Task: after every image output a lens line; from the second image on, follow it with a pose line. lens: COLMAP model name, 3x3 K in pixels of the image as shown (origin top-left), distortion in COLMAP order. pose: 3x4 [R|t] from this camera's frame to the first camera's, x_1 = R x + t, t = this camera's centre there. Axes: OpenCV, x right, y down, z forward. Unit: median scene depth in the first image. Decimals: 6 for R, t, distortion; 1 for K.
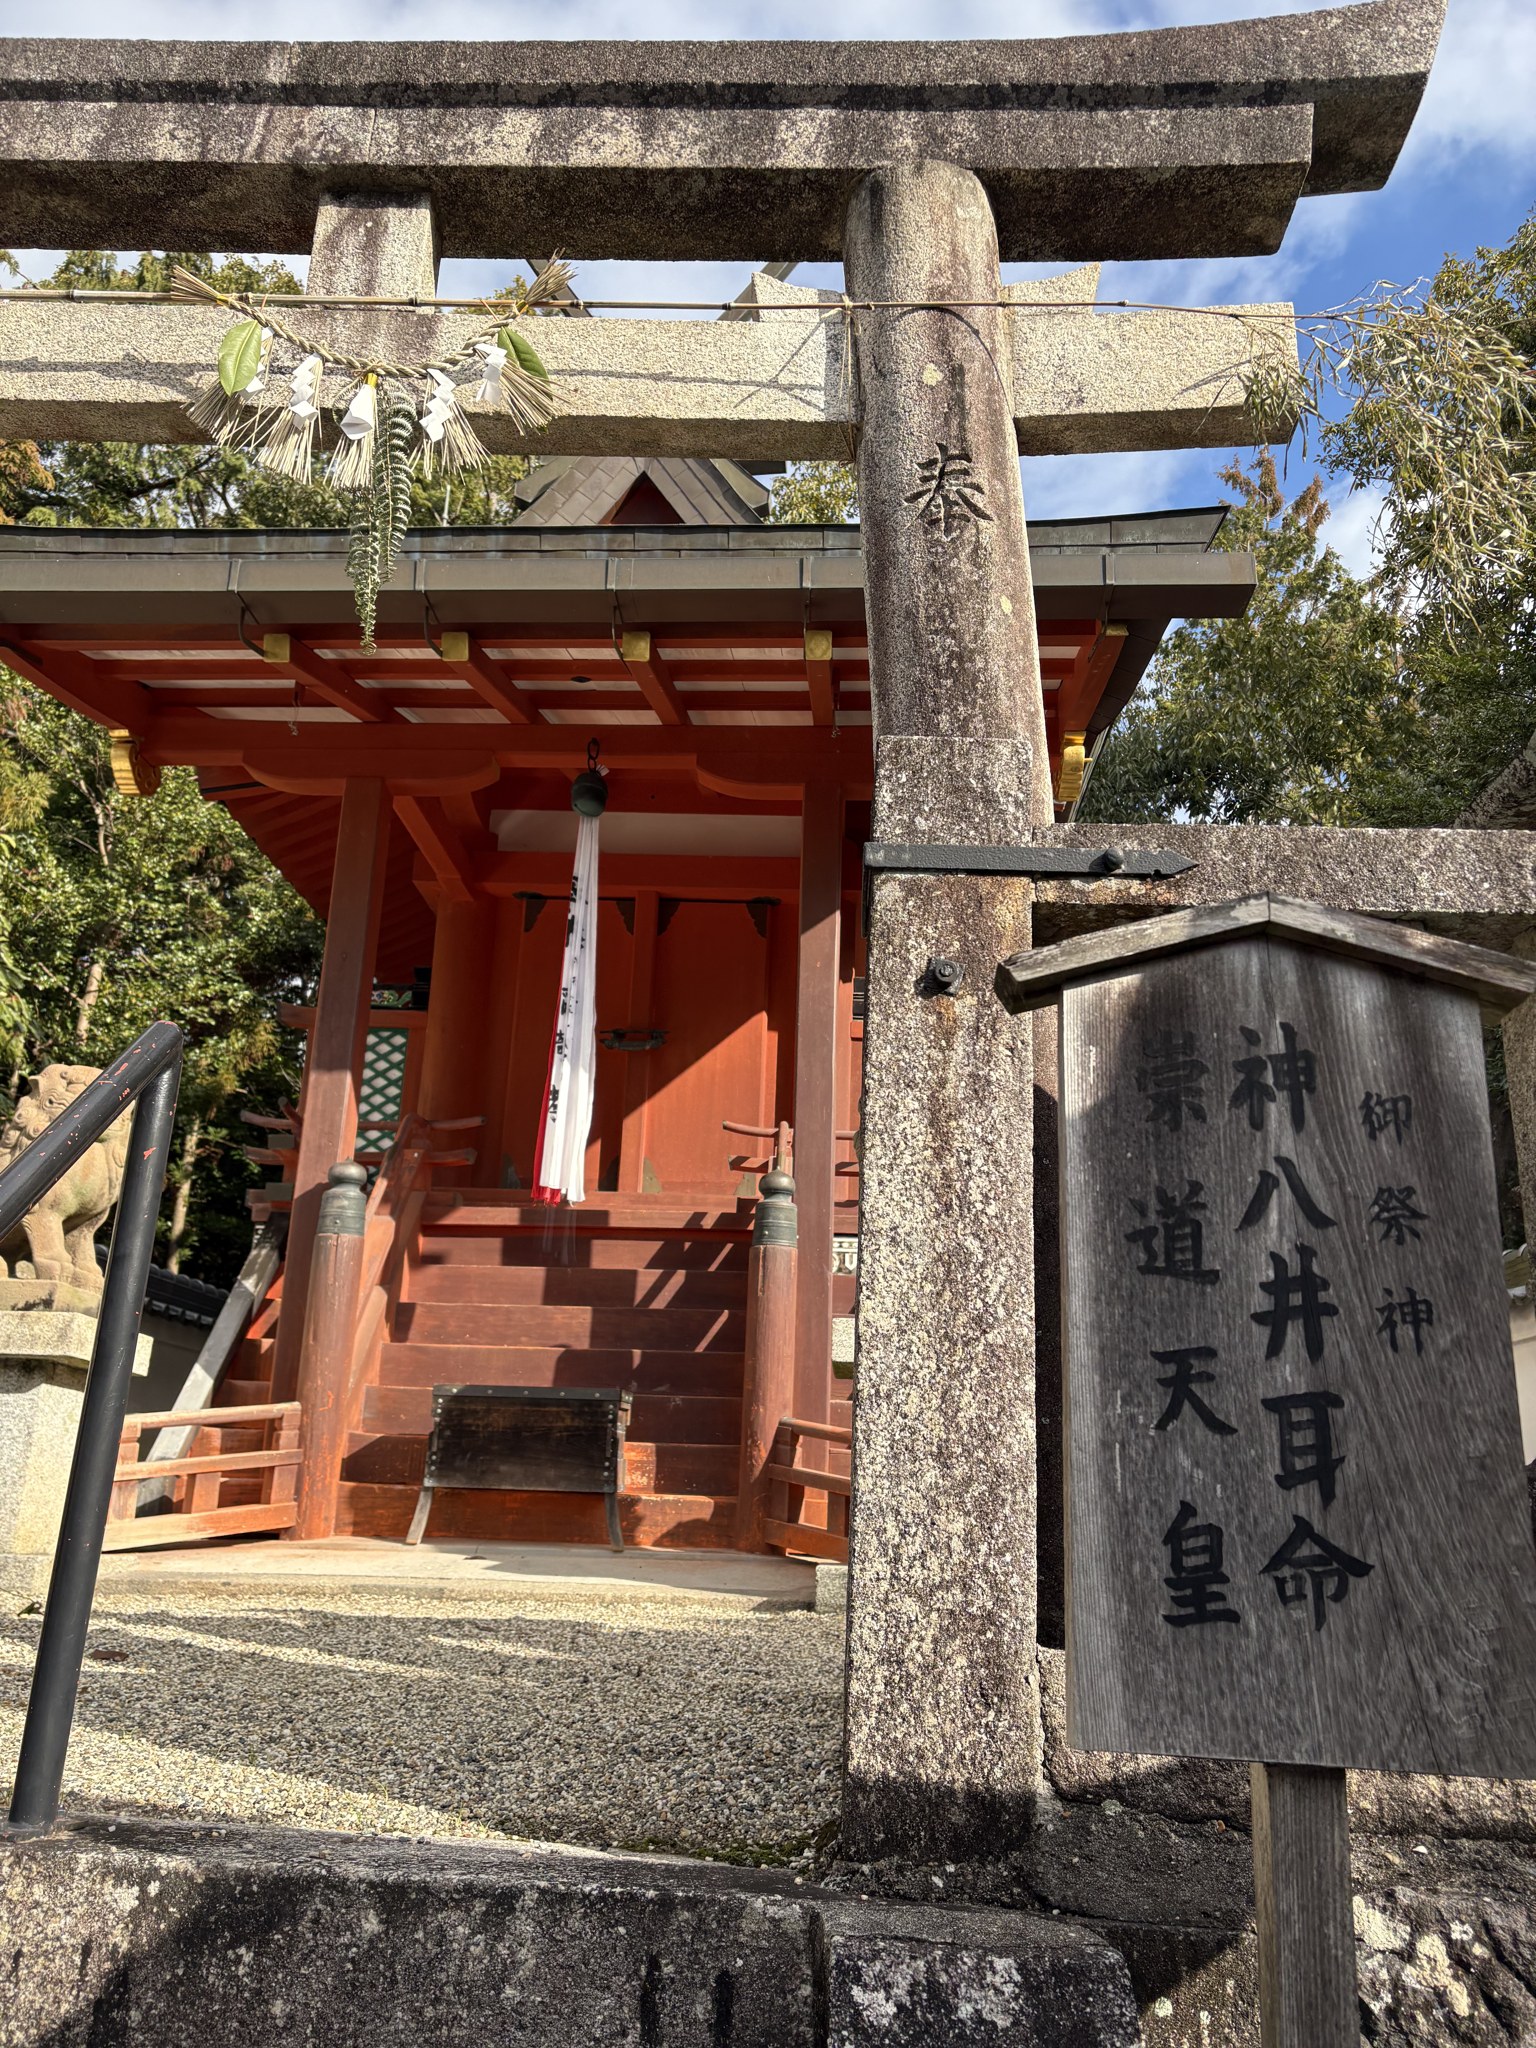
lens RADIAL K [[1448.5, 0, 768.0], [0, 1448.5, 1024.0], [0, 0, 1]] dist [0.036663, -0.142036]
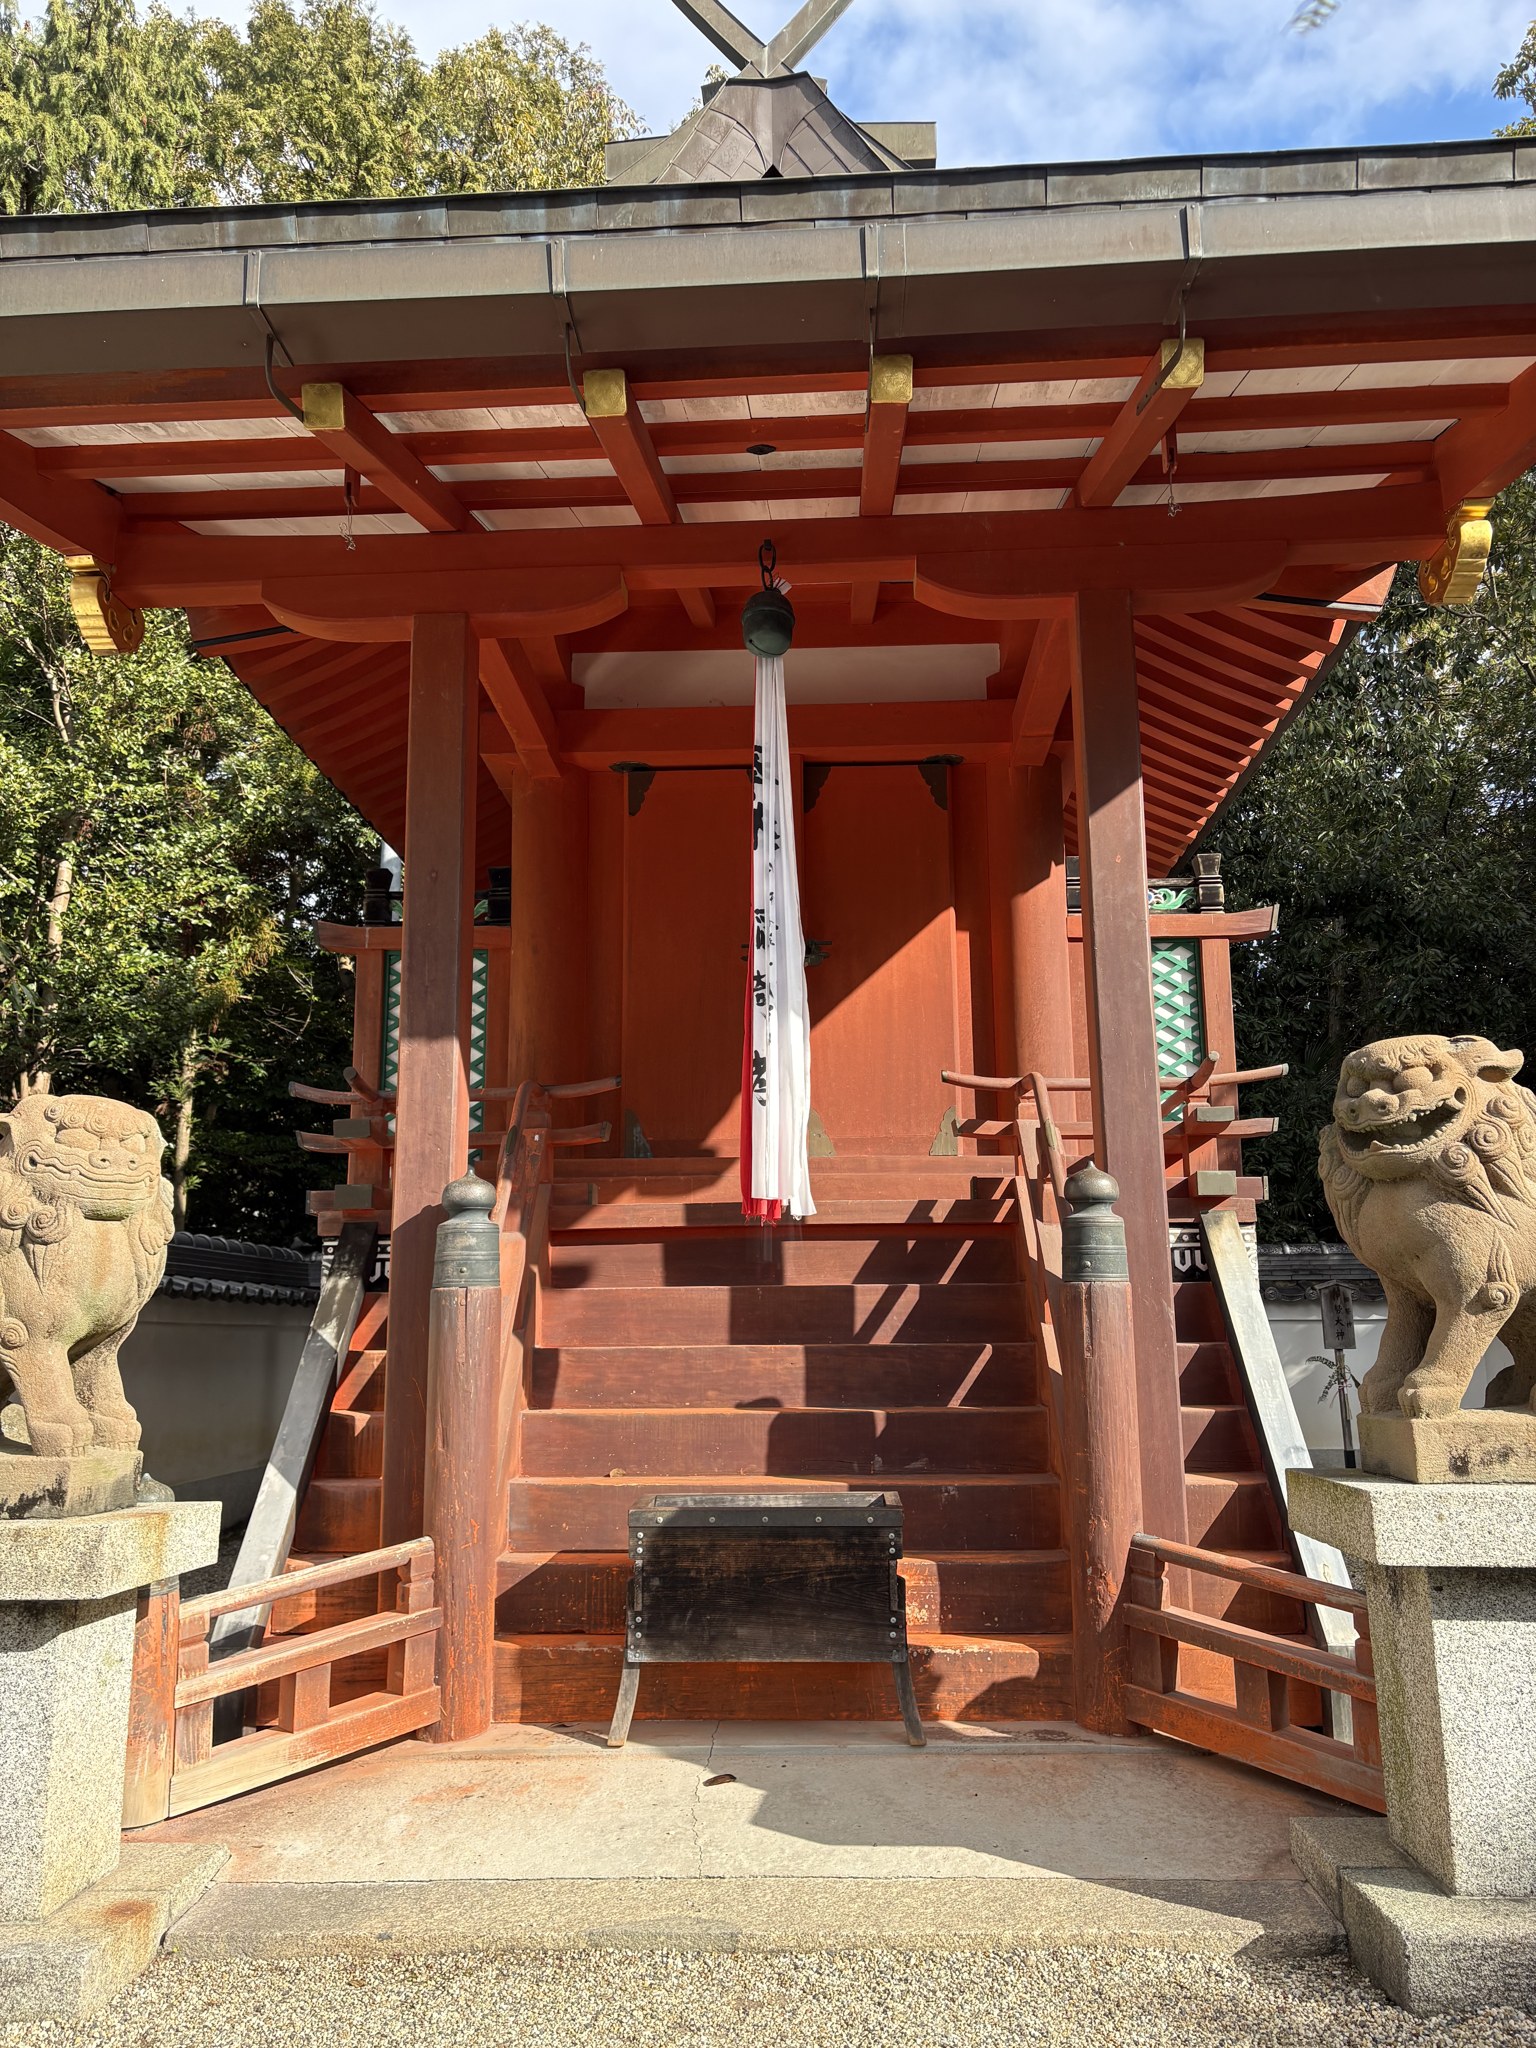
lens RADIAL K [[1506.4, 0, 768.0], [0, 1506.4, 1024.0], [0, 0, 1]] dist [0.046269, -0.104229]
pose [[0.999125, -0.041702, -0.003128, -0.121159], [0.041806, 0.994097, 0.100121, -0.038222], [-0.001066, -0.100165, 0.994970, 0.248440]]
